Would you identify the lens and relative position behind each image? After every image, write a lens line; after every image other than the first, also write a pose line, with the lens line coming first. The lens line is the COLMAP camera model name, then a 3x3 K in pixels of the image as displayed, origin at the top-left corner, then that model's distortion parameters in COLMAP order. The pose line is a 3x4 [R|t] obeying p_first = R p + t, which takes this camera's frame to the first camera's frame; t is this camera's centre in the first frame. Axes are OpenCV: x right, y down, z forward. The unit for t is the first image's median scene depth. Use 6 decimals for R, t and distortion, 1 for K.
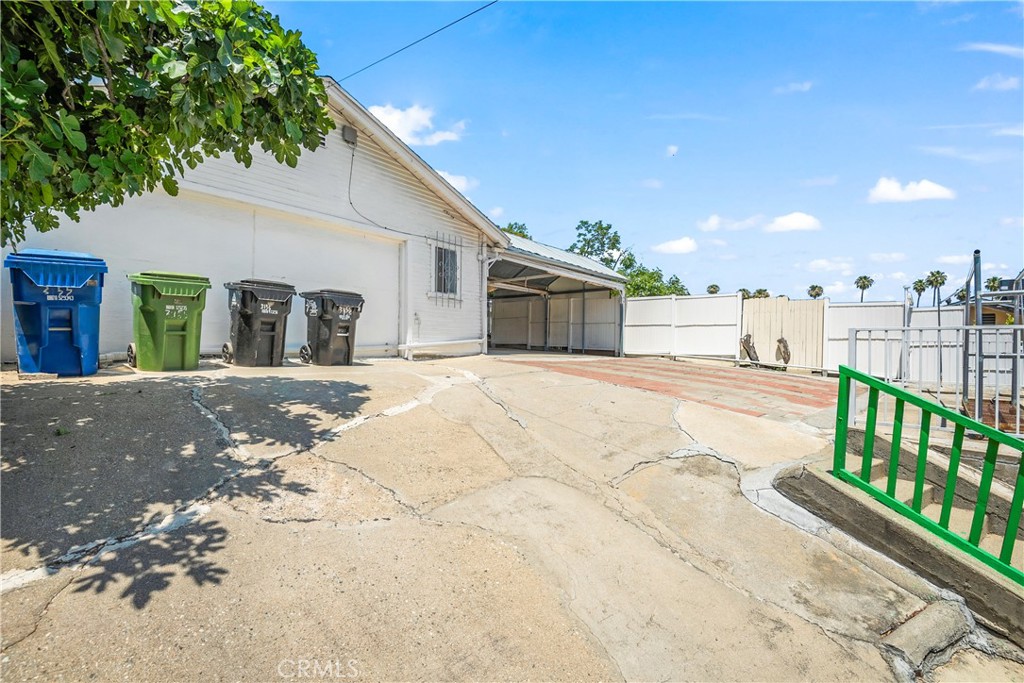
lens RADIAL K [[465.5, 0, 513.3], [0, 465.5, 338.0], [0, 0, 1]] dist [-0.000918, -0.000509]
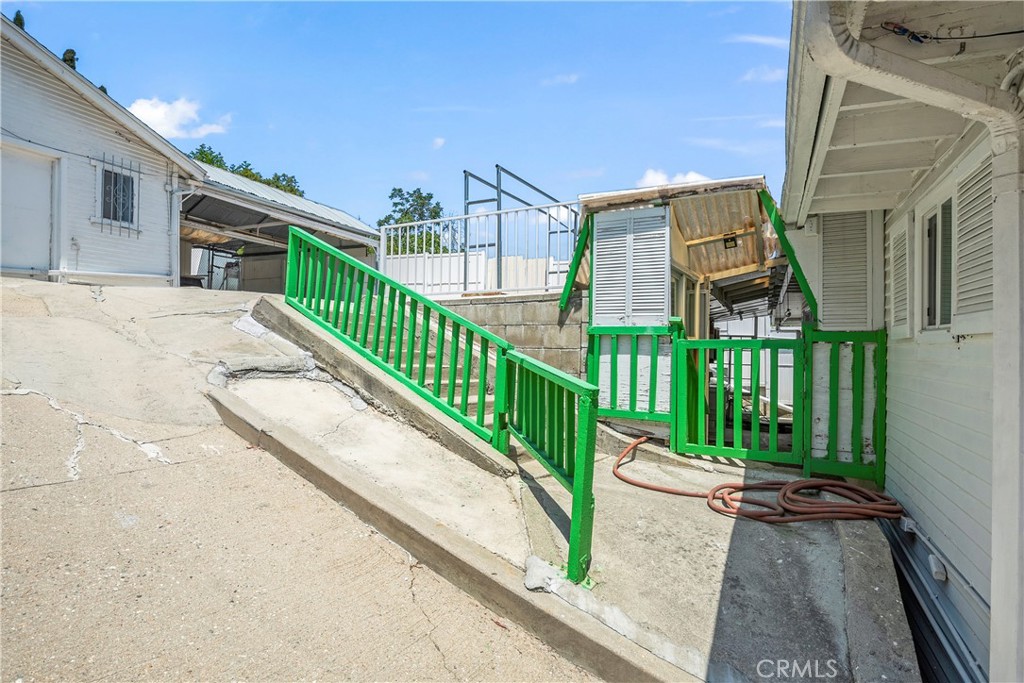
lens RADIAL K [[576.8, 0, 510.5], [0, 576.8, 346.3], [0, 0, 1]] dist [-0.016985, -0.004785]
pose [[0.967042, -0.003961, 0.254584, 0.294290], [0.003500, 0.999991, 0.002263, 0.140087], [-0.254591, -0.001297, 0.967048, -0.268922]]
